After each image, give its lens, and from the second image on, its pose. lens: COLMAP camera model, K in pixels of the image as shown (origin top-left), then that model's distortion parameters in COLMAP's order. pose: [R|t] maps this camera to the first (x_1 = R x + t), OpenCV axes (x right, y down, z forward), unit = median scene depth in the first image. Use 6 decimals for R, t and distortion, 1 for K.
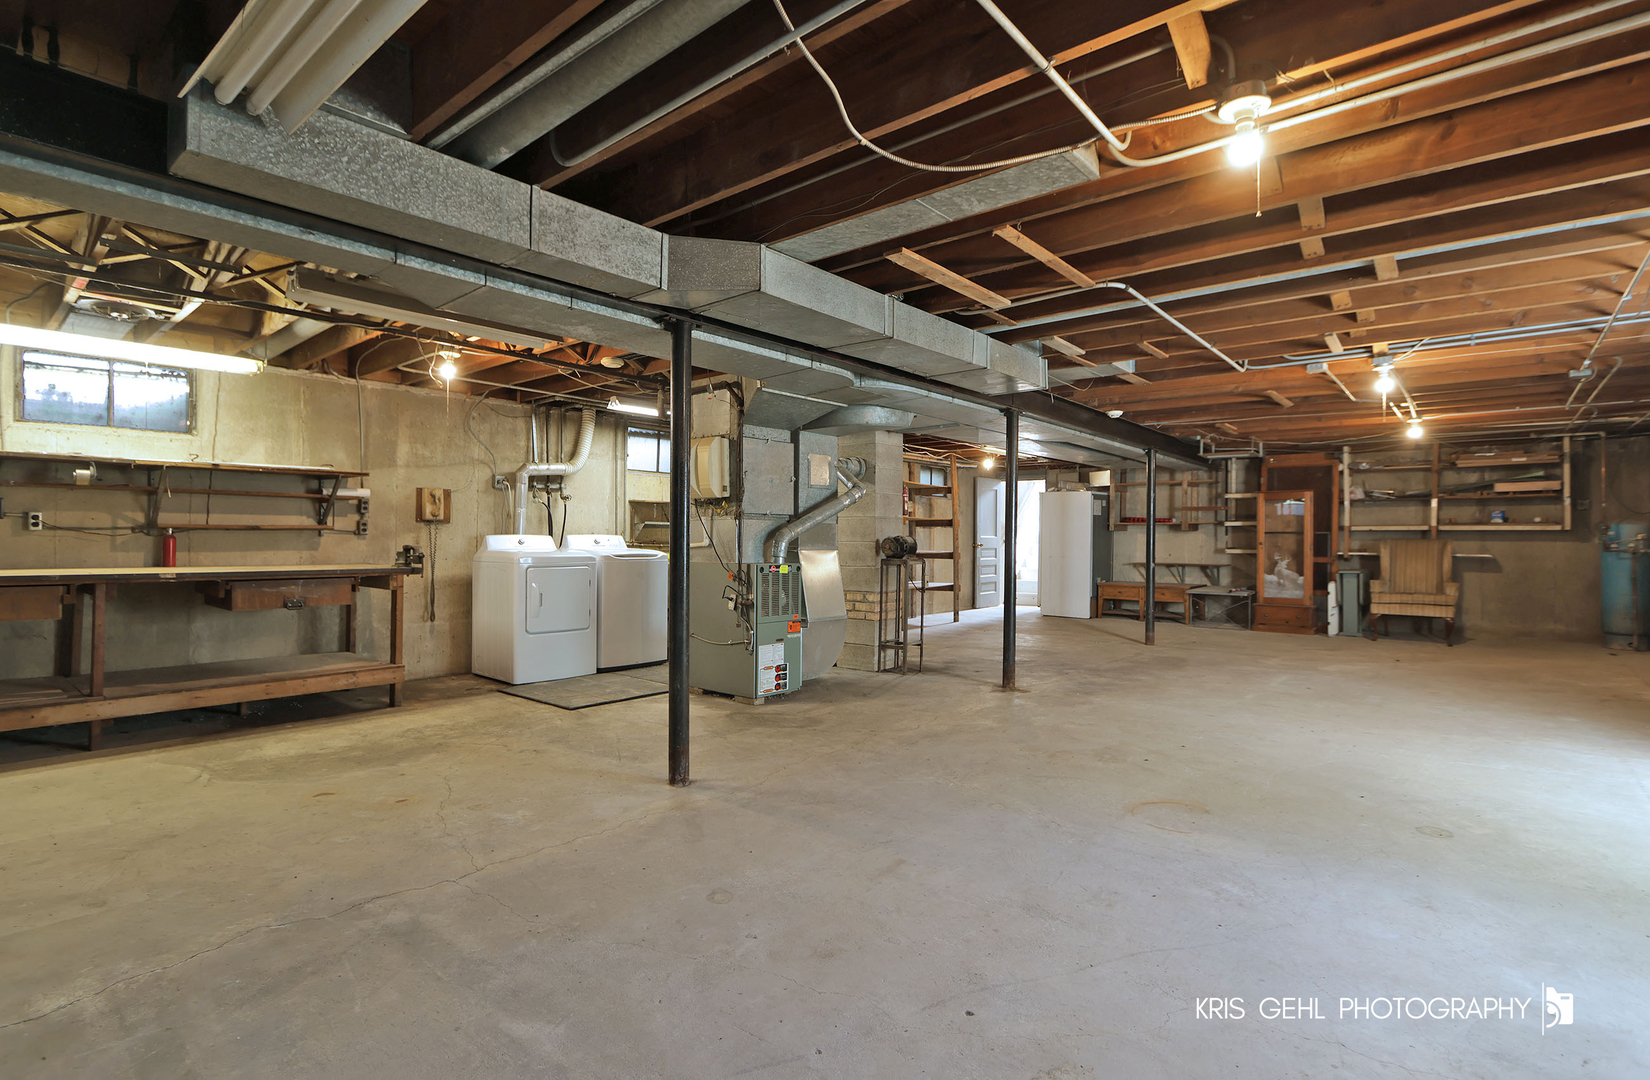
lens RADIAL K [[781.8, 0, 825.0], [0, 781.8, 540.0], [0, 0, 1]] dist [-0.000904, -0.000041]
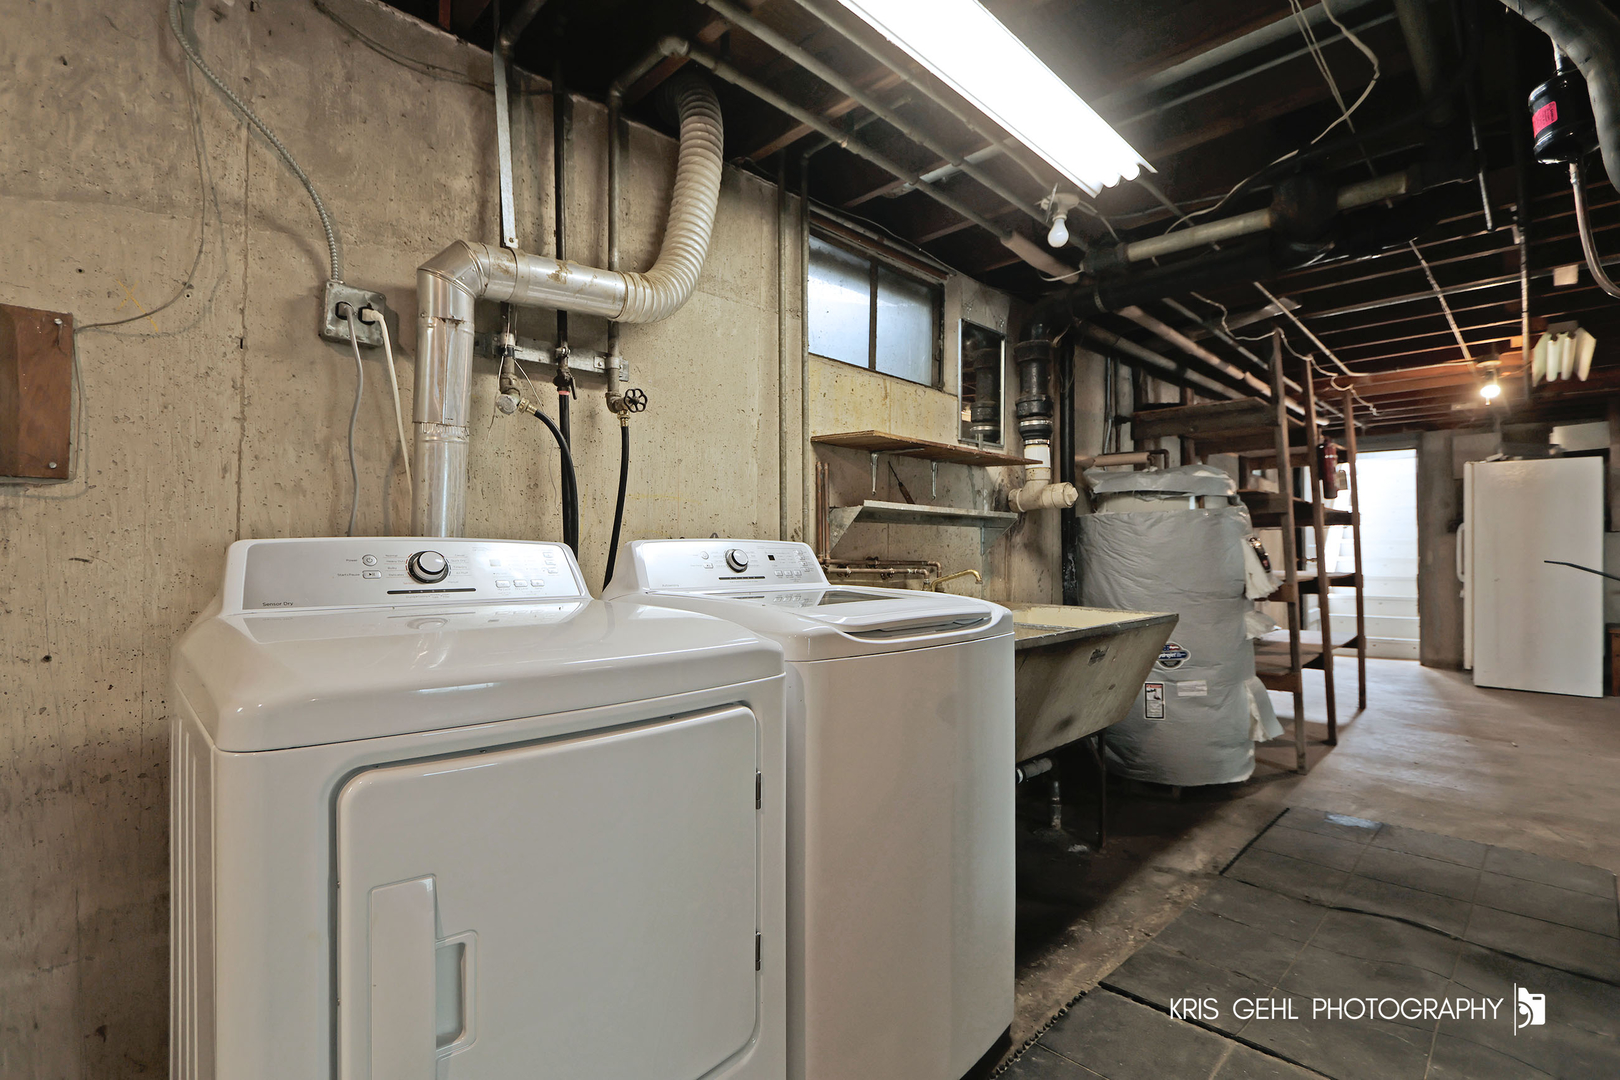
lens RADIAL K [[748.4, 0, 810.0], [0, 748.4, 540.0], [0, 0, 1]] dist [0.000943, -0.000060]
pose [[0.996597, -0.008818, -0.081956, -0.250525], [0.007298, 0.999796, -0.018833, -0.001375], [0.082105, 0.018171, 0.996458, 0.756875]]
